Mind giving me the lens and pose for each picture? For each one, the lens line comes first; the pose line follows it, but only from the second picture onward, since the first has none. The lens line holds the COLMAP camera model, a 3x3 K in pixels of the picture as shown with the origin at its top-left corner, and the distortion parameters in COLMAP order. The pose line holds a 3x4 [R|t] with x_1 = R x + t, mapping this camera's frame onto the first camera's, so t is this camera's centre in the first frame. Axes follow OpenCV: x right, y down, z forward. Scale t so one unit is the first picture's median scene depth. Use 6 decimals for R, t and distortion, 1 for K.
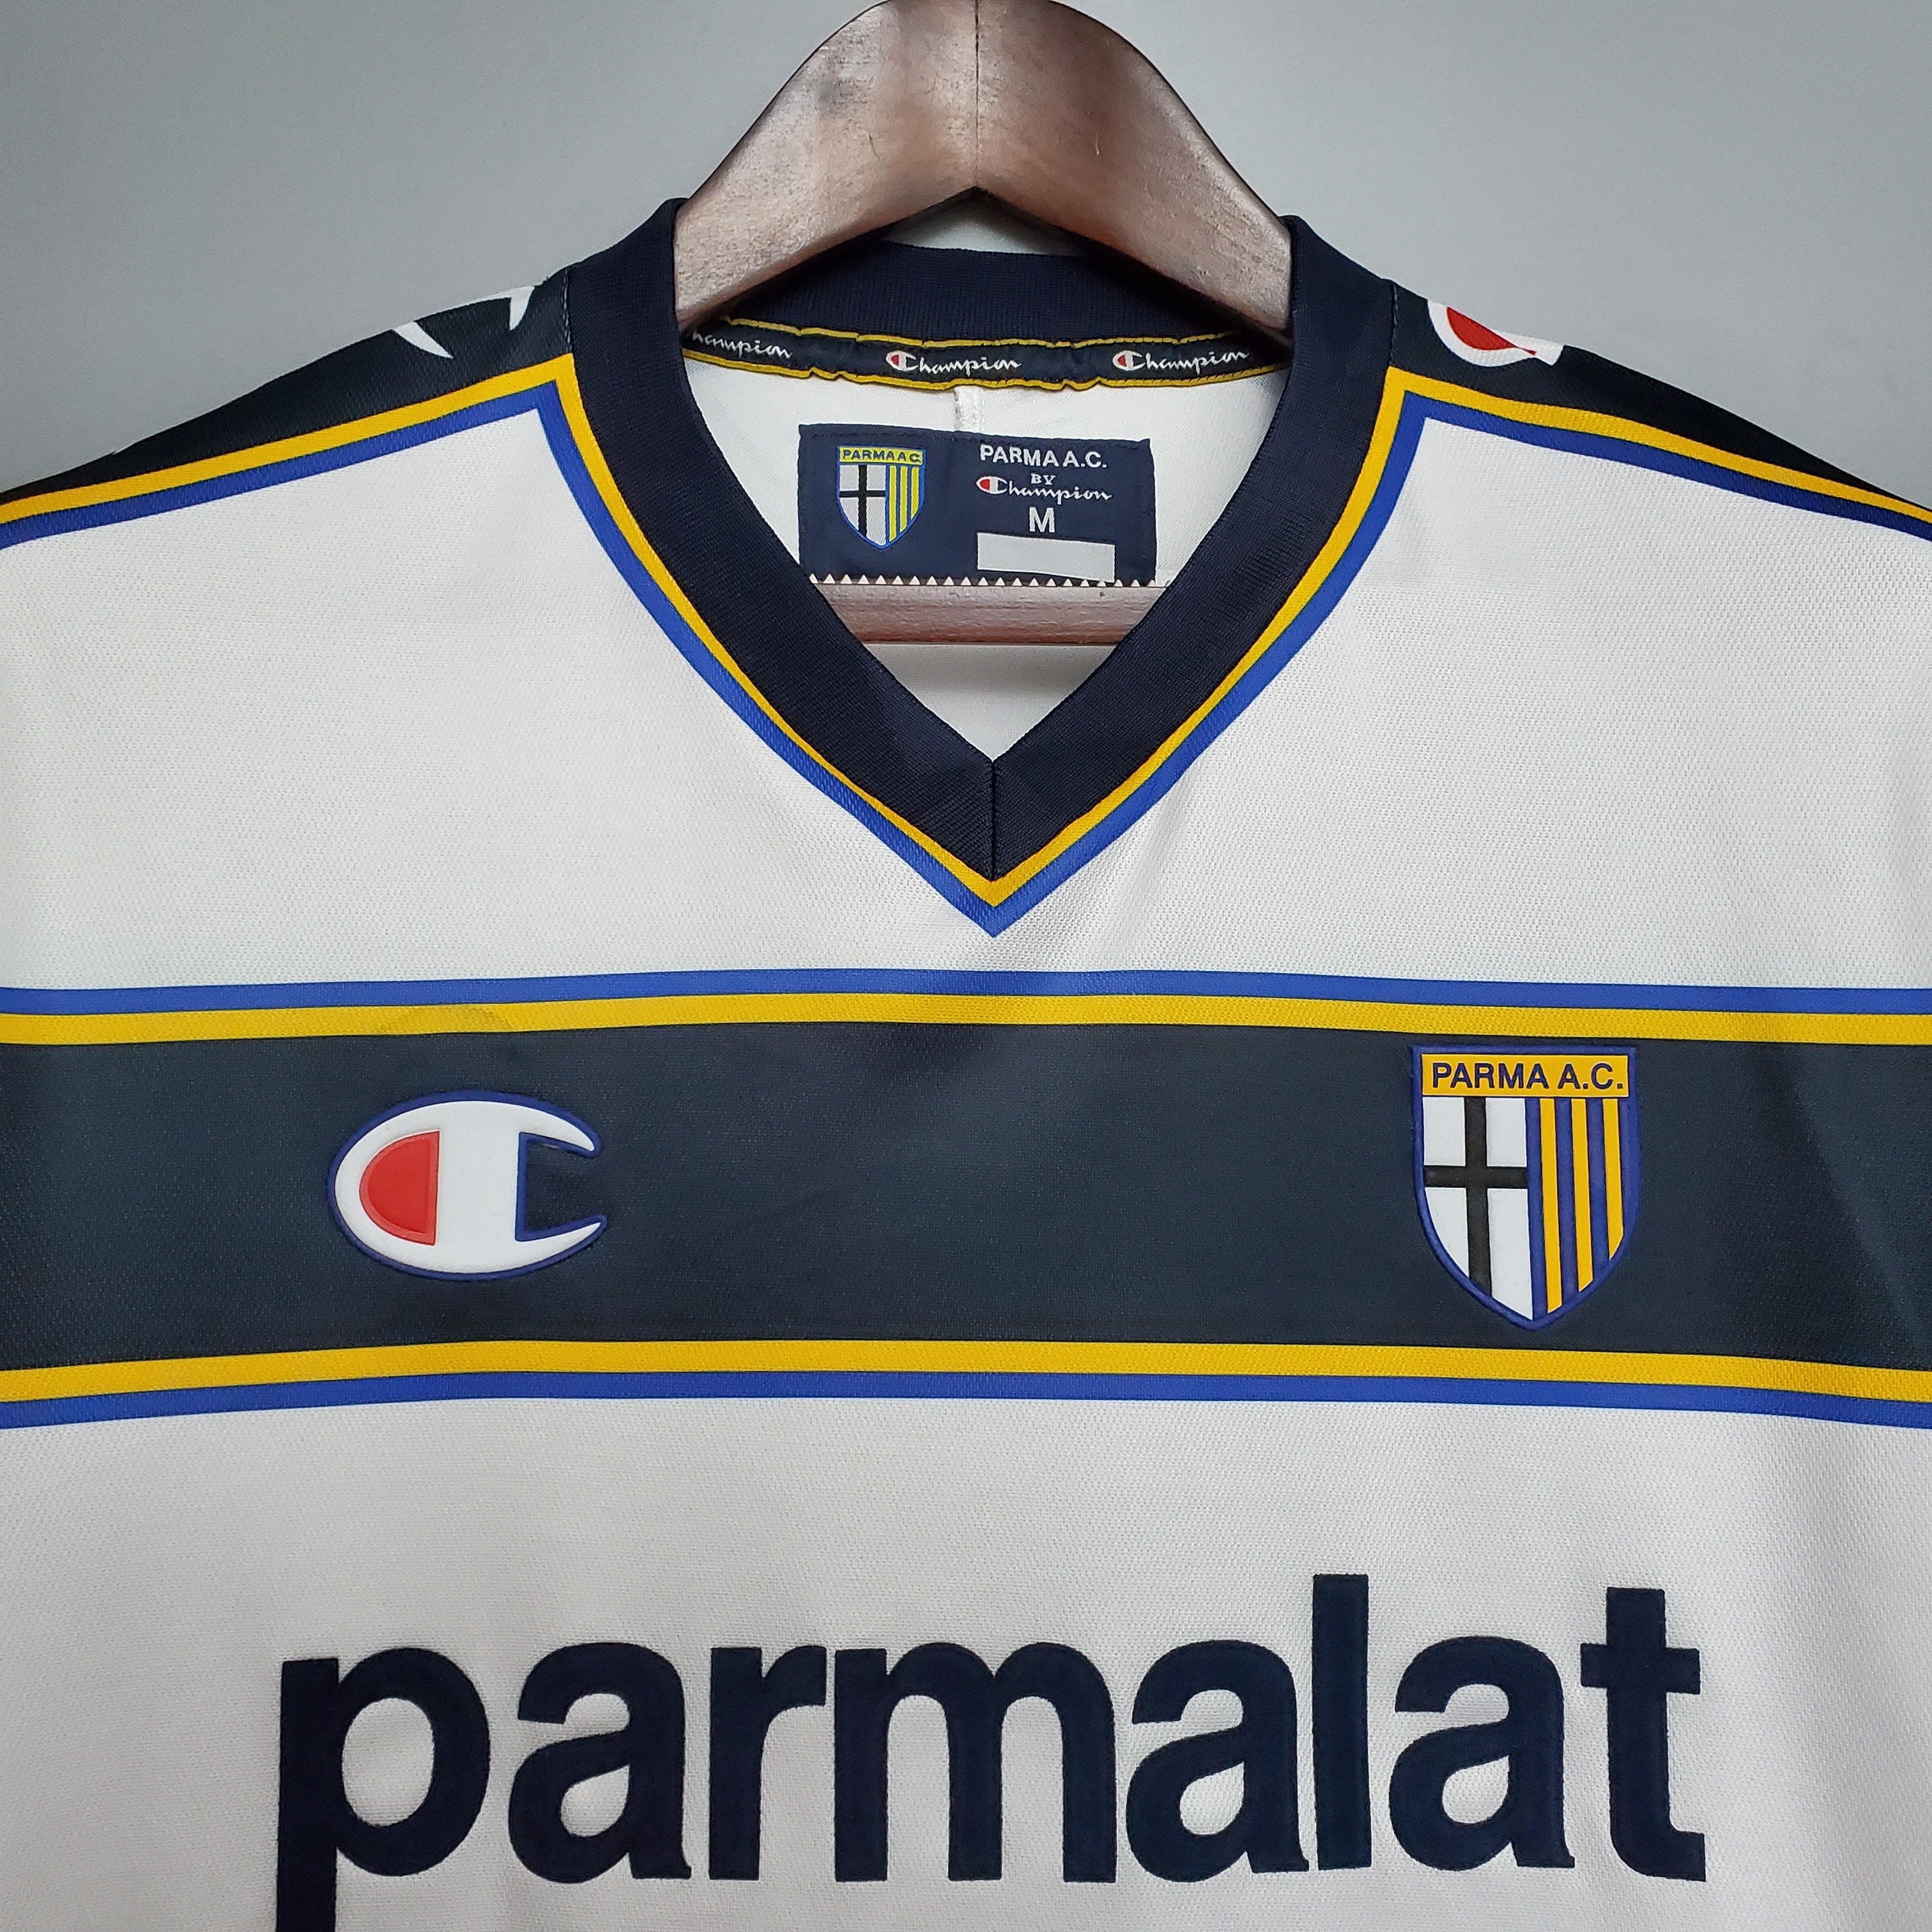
lens RADIAL K [[1983.4, 0, 961.4], [0, 1983.4, 1046.3], [0, 0, 1]] dist [0.004730, -0.051708]
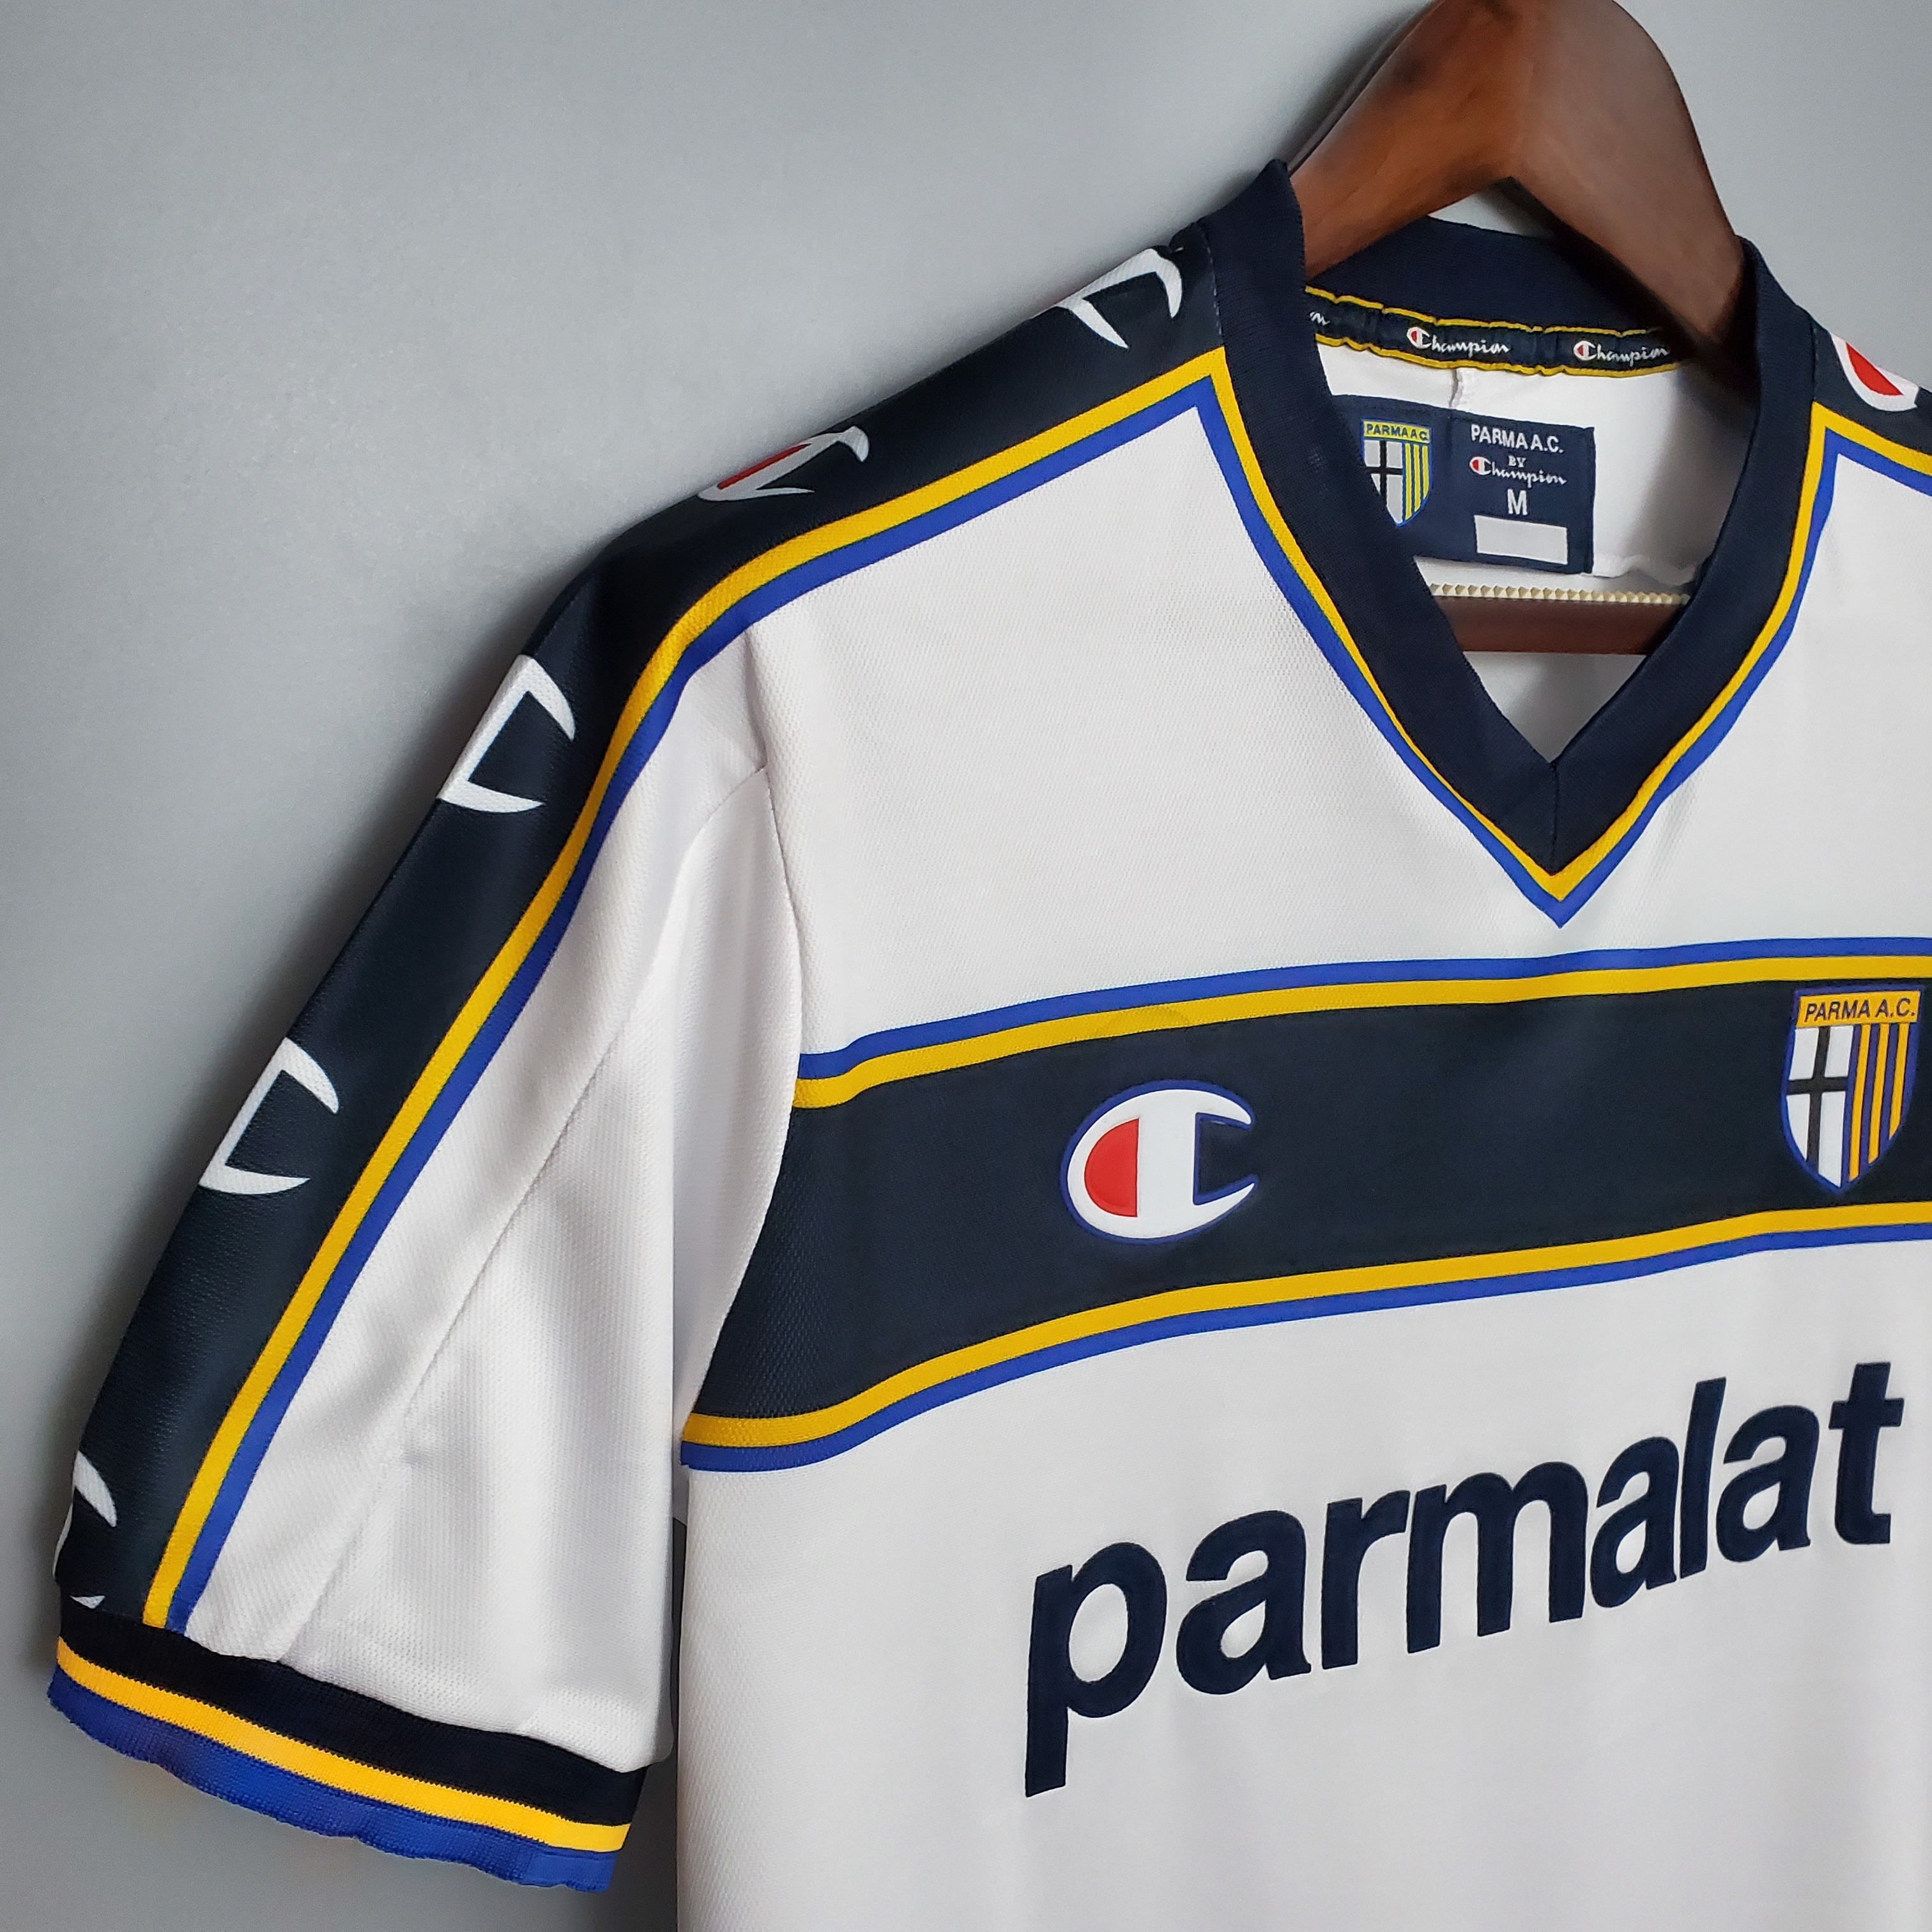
lens RADIAL K [[1983.4, 0, 961.4], [0, 1983.4, 1046.3], [0, 0, 1]] dist [0.004730, -0.051708]
pose [[0.920218, -0.064402, 0.386071, -0.771448], [-0.050127, 0.958856, 0.279431, -0.298589], [-0.388183, -0.276490, 0.879129, 0.068892]]
